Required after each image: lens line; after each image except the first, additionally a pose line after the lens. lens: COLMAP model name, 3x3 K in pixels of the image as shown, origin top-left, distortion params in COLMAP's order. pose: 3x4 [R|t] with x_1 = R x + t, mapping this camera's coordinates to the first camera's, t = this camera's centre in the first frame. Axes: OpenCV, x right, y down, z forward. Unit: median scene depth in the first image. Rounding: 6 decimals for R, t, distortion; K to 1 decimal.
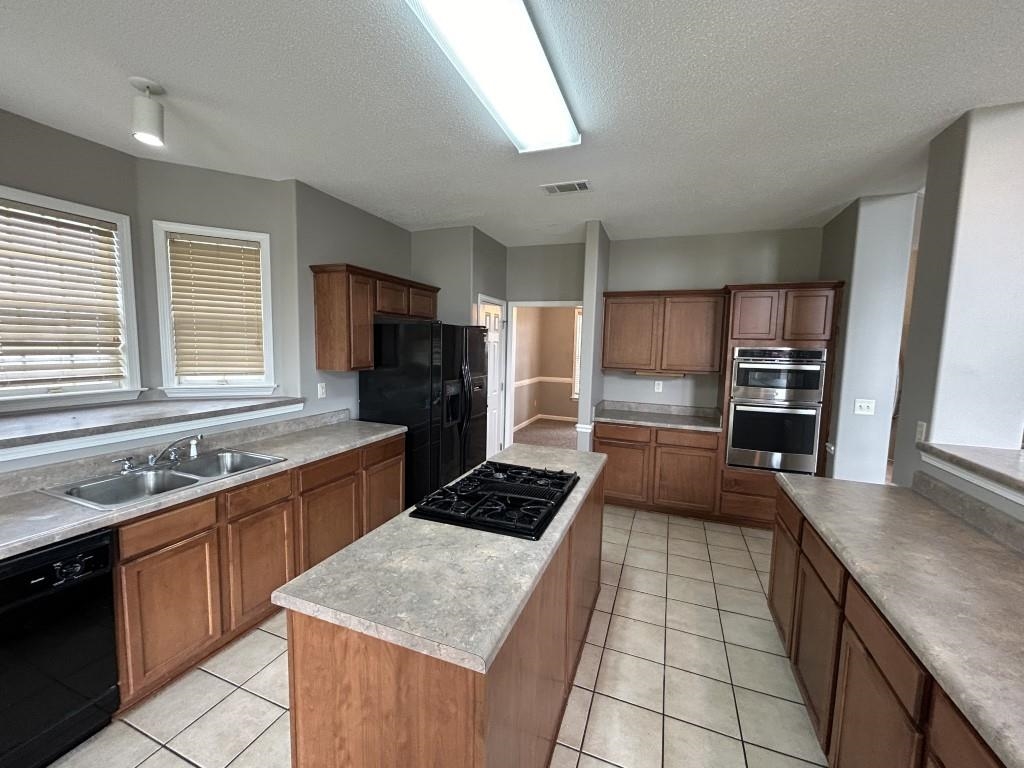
lens RADIAL K [[411.4, 0, 510.9], [0, 411.4, 383.4], [0, 0, 1]] dist [-0.002495, 0.001999]
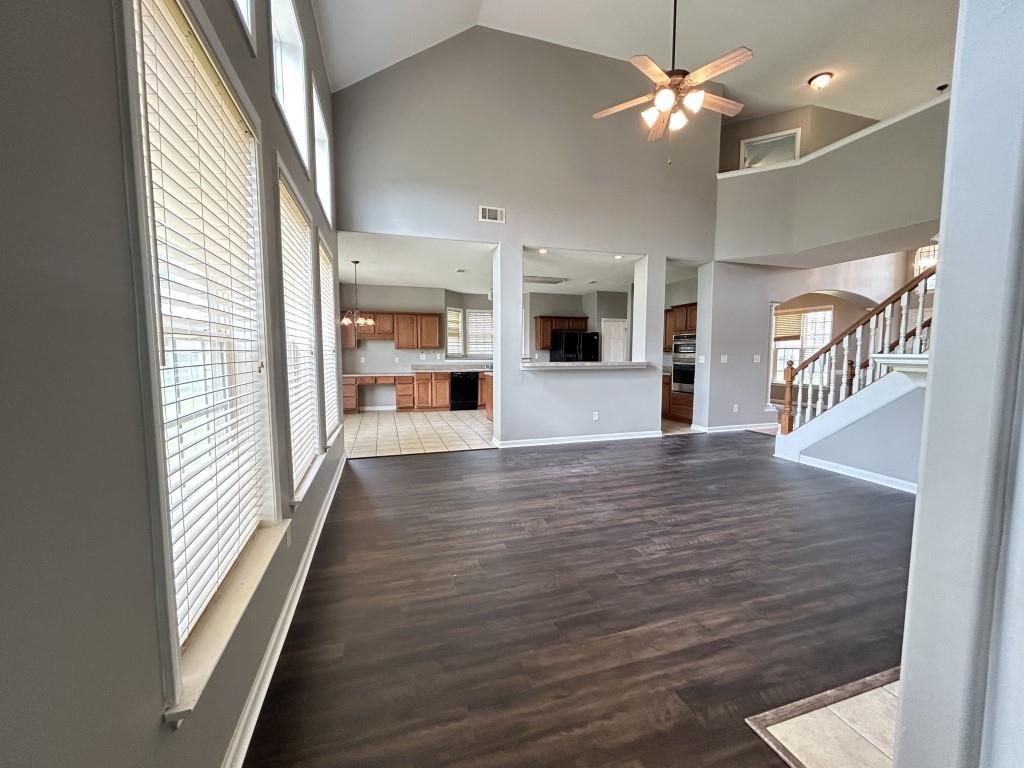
lens RADIAL K [[411.4, 0, 510.5], [0, 411.4, 382.6], [0, 0, 1]] dist [-0.002495, 0.001999]
pose [[0.624289, 0.035830, -0.780371, 1.937585], [-0.060463, 0.998167, -0.002540, 0.247761], [0.778850, 0.048769, 0.625312, -1.135939]]
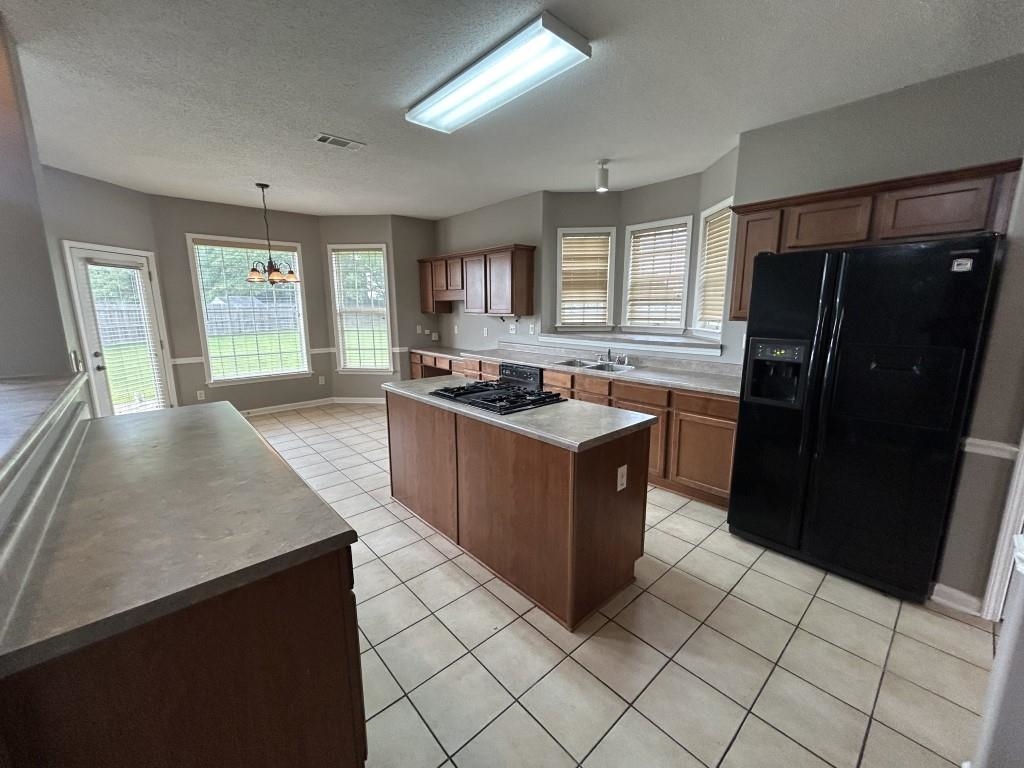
lens RADIAL K [[411.4, 0, 511.9], [0, 411.4, 384.8], [0, 0, 1]] dist [-0.002495, 0.001999]
pose [[-0.452545, 0.146430, -0.879637, 0.711916], [-0.090930, 0.973707, 0.208870, -0.038125], [0.887093, 0.174508, -0.427331, 0.996303]]
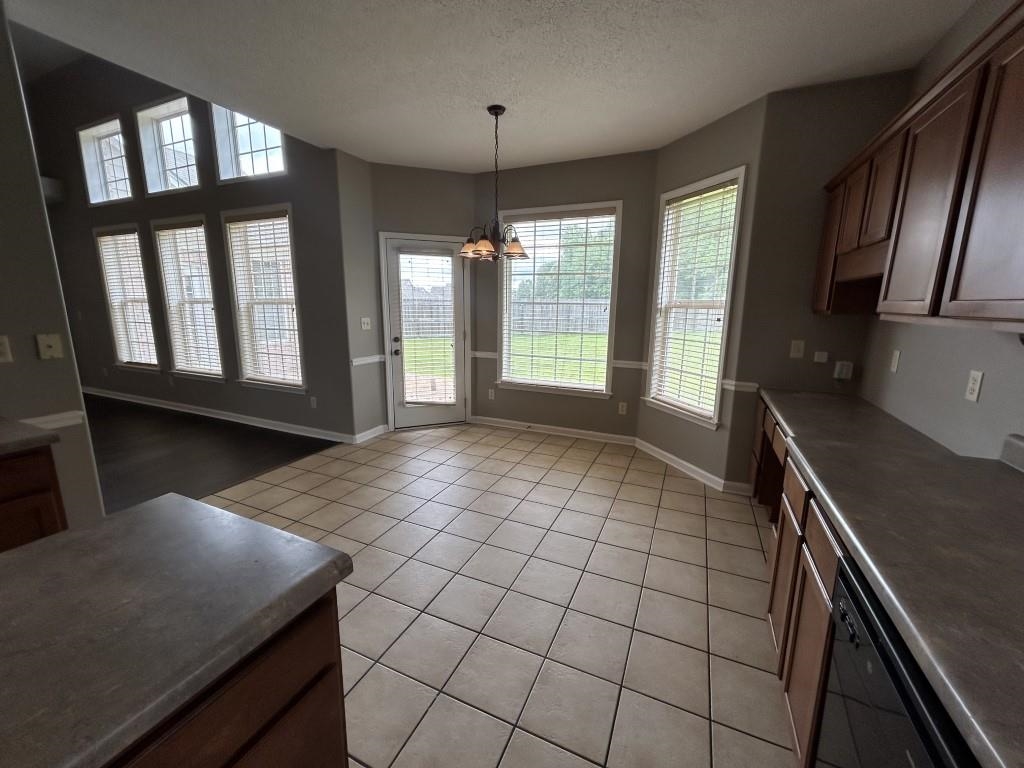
lens RADIAL K [[411.4, 0, 513.7], [0, 411.4, 380.8], [0, 0, 1]] dist [-0.002495, 0.001999]
pose [[-0.998069, -0.043070, 0.044760, -0.331856], [-0.028734, 0.958967, 0.282059, -0.007649], [-0.055071, 0.280228, -0.958352, 0.591427]]
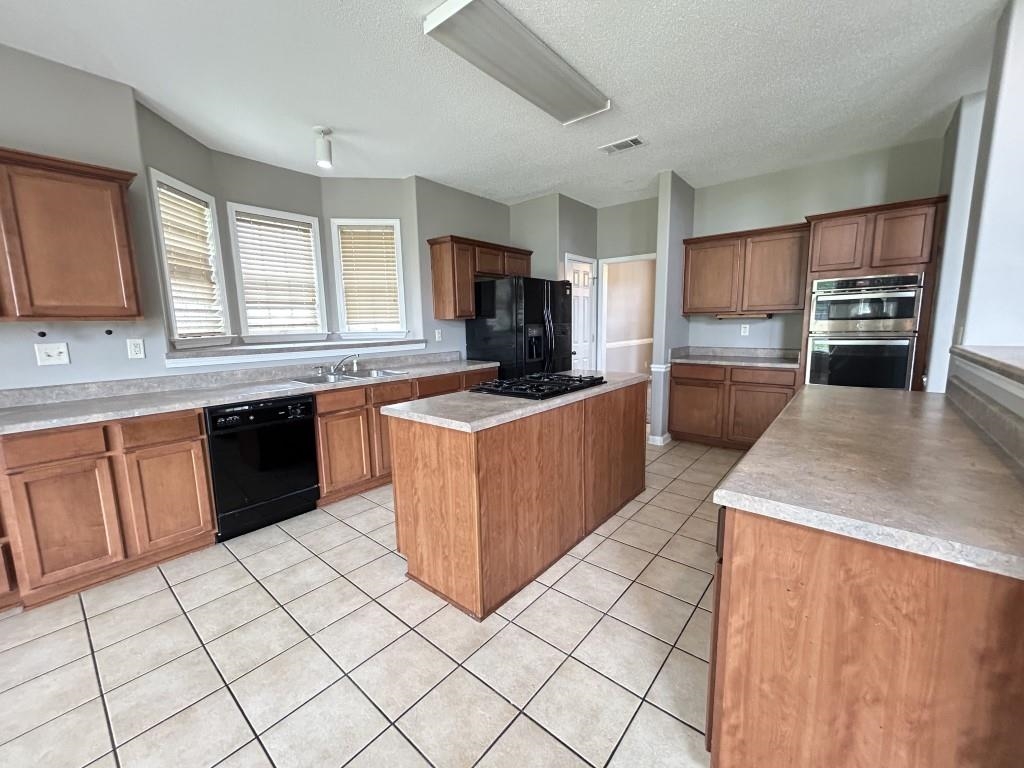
lens RADIAL K [[411.4, 0, 511.5], [0, 411.4, 382.0], [0, 0, 1]] dist [-0.002495, 0.001999]
pose [[0.946091, 0.004980, -0.323863, 0.206261], [0.010578, 0.998873, 0.046261, 0.116629], [0.323728, -0.047192, 0.944972, -0.196355]]
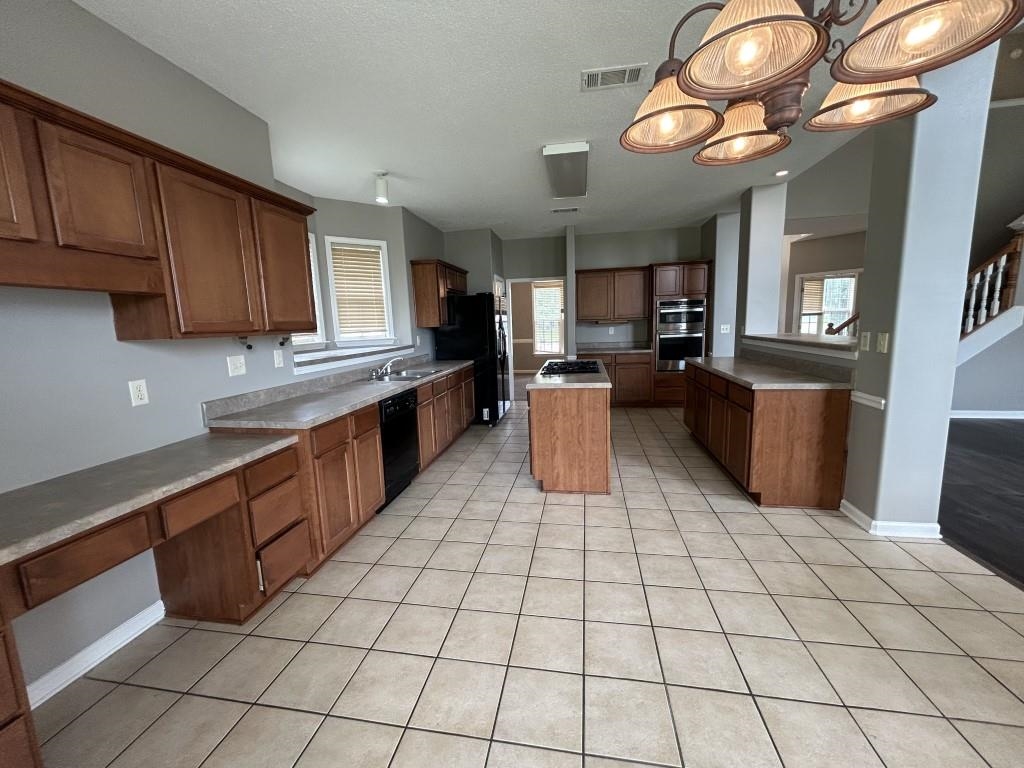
lens RADIAL K [[411.4, 0, 512.3], [0, 411.4, 381.6], [0, 0, 1]] dist [-0.002495, 0.001999]
pose [[0.978829, -0.085752, 0.185851, -0.440071], [0.076568, 0.995487, 0.056057, 0.118846], [-0.189819, -0.040640, 0.980978, -0.643354]]
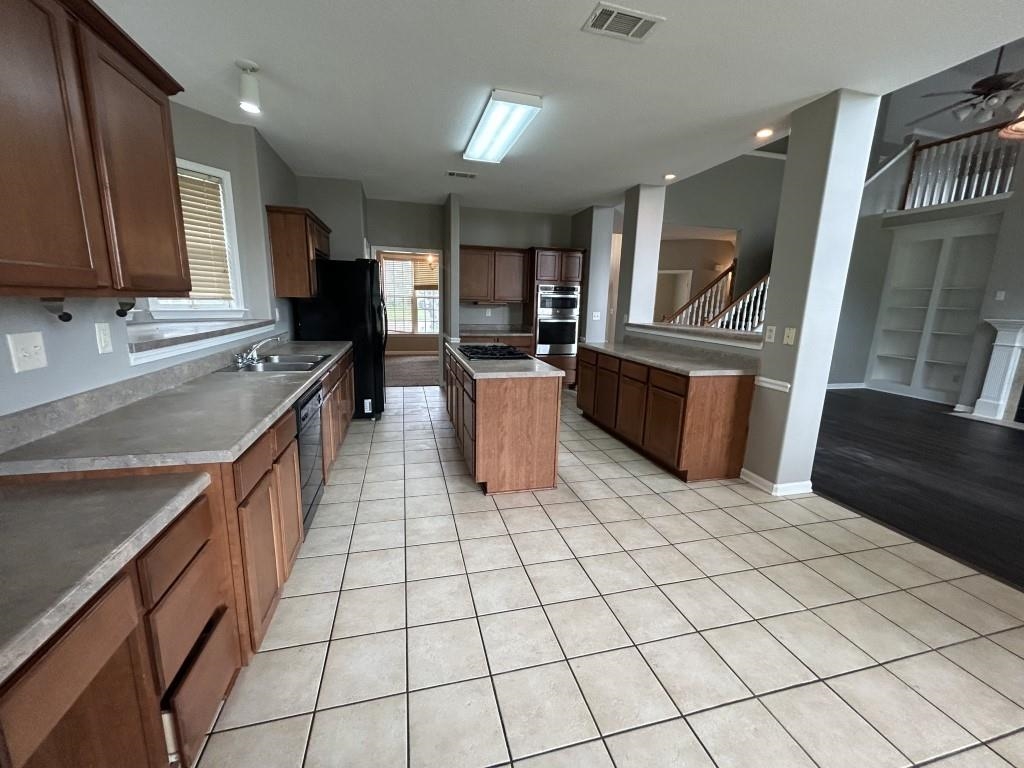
lens RADIAL K [[411.4, 0, 511.0], [0, 411.4, 381.3], [0, 0, 1]] dist [-0.002495, 0.001999]
pose [[0.810286, -0.116132, 0.574413, -0.656481], [0.048996, 0.990162, 0.131070, 0.091295], [-0.583983, -0.078061, 0.808004, -0.390995]]
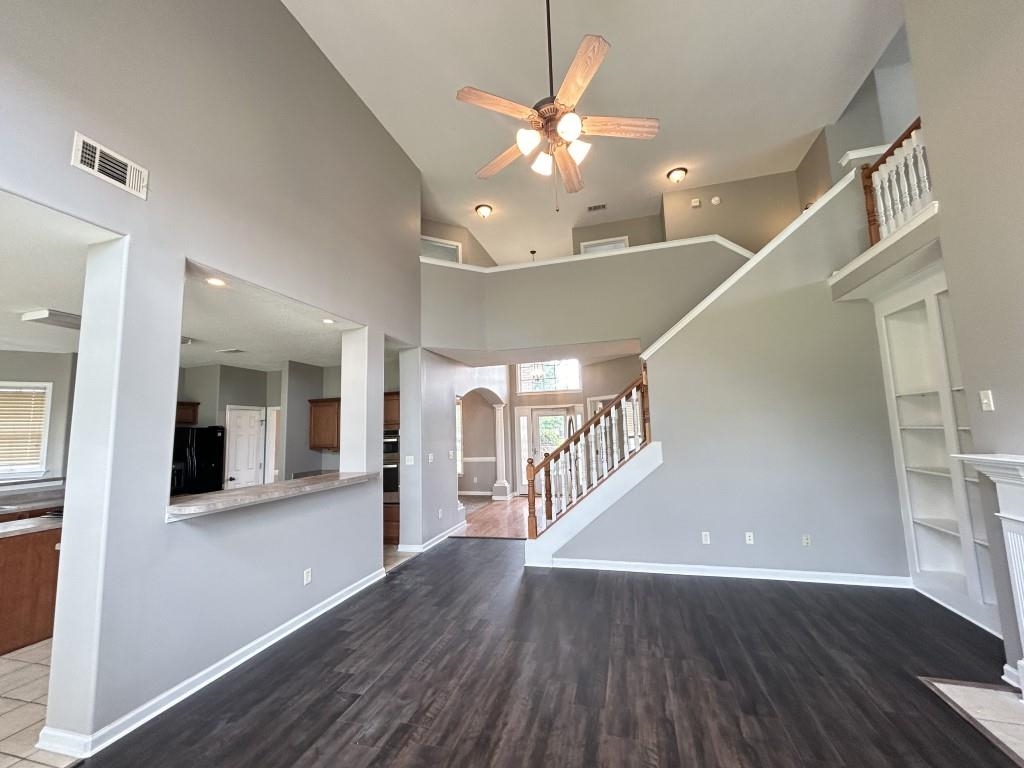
lens RADIAL K [[411.4, 0, 510.6], [0, 411.4, 380.9], [0, 0, 1]] dist [-0.002495, 0.001999]
pose [[0.993783, -0.046605, 0.101108, 1.139491], [0.067194, 0.975186, -0.210942, 0.129086], [-0.088768, 0.216425, 0.972255, -0.857376]]
